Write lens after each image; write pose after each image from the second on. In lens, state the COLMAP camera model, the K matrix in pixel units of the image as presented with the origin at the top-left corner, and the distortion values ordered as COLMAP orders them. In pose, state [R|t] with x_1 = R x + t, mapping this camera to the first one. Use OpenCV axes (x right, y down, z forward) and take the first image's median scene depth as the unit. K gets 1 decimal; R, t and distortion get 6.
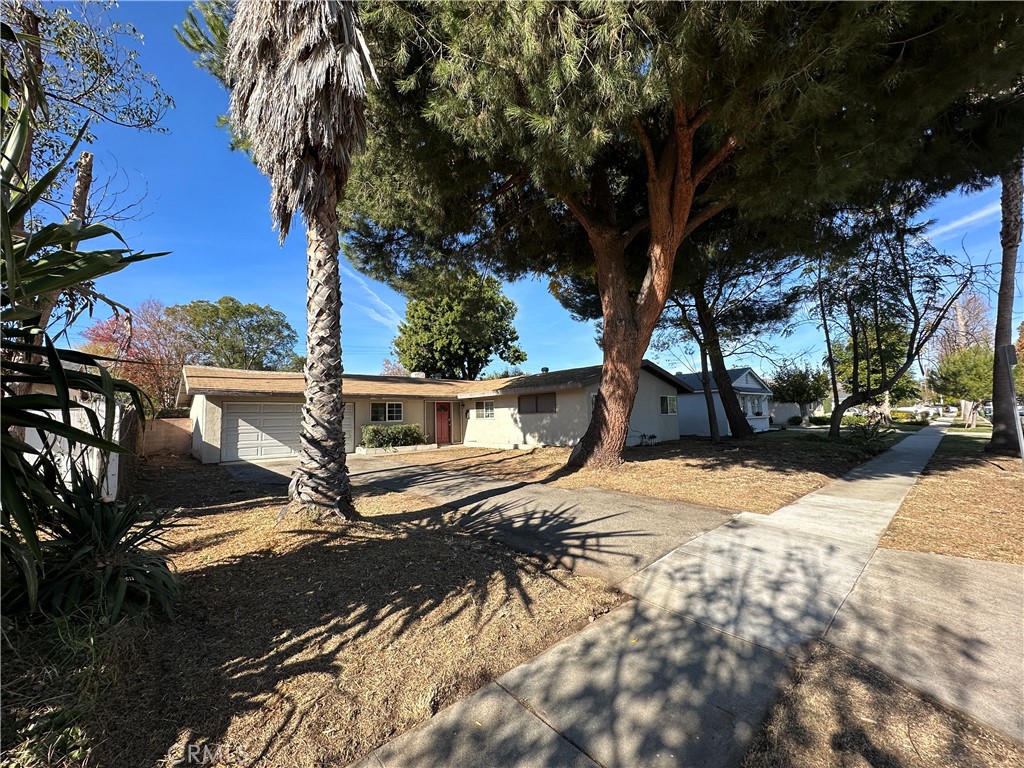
lens RADIAL K [[408.1, 0, 506.5], [0, 408.1, 380.0], [0, 0, 1]] dist [-0.008586, -0.000097]
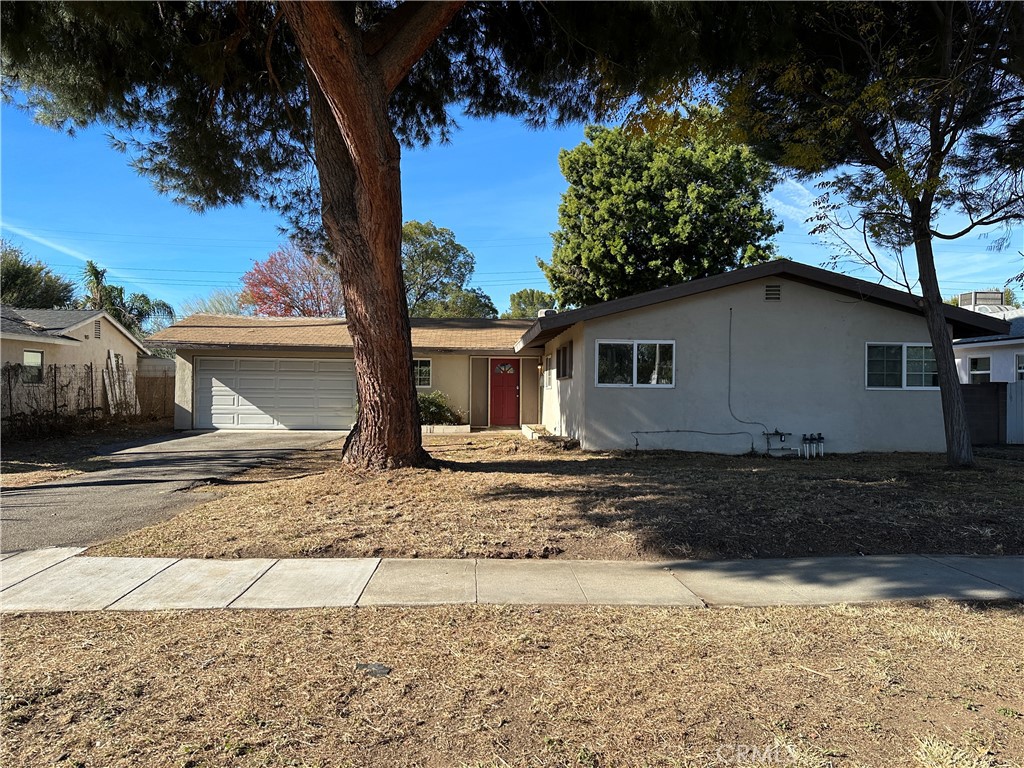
lens RADIAL K [[705.3, 0, 506.6], [0, 705.3, 388.0], [0, 0, 1]] dist [0.066959, 0.000958]
pose [[0.777930, 0.028341, -0.627712, 0.620098], [0.029840, 0.996189, 0.081960, 0.015563], [0.627642, -0.082490, 0.774119, 0.237667]]
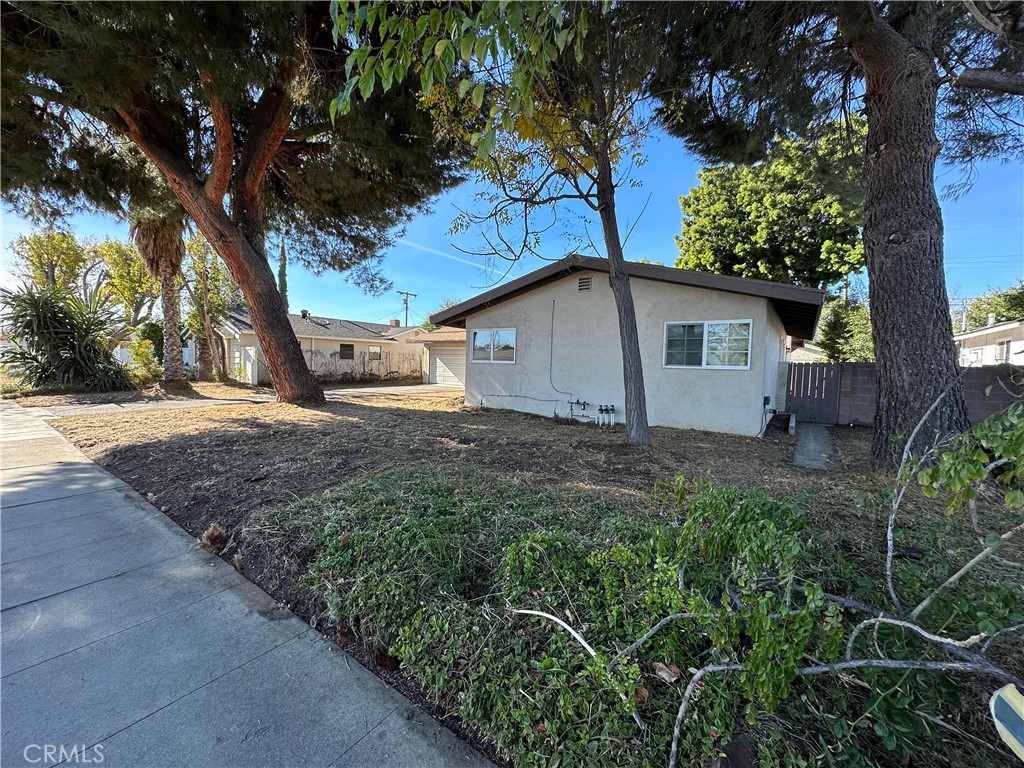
lens RADIAL K [[408.1, 0, 507.7], [0, 408.1, 385.0], [0, 0, 1]] dist [-0.008586, -0.000097]
pose [[0.203585, 0.080118, -0.975774, 0.867255], [0.054956, 0.994140, 0.093092, 0.061629], [0.977514, -0.072577, 0.197989, 0.848378]]
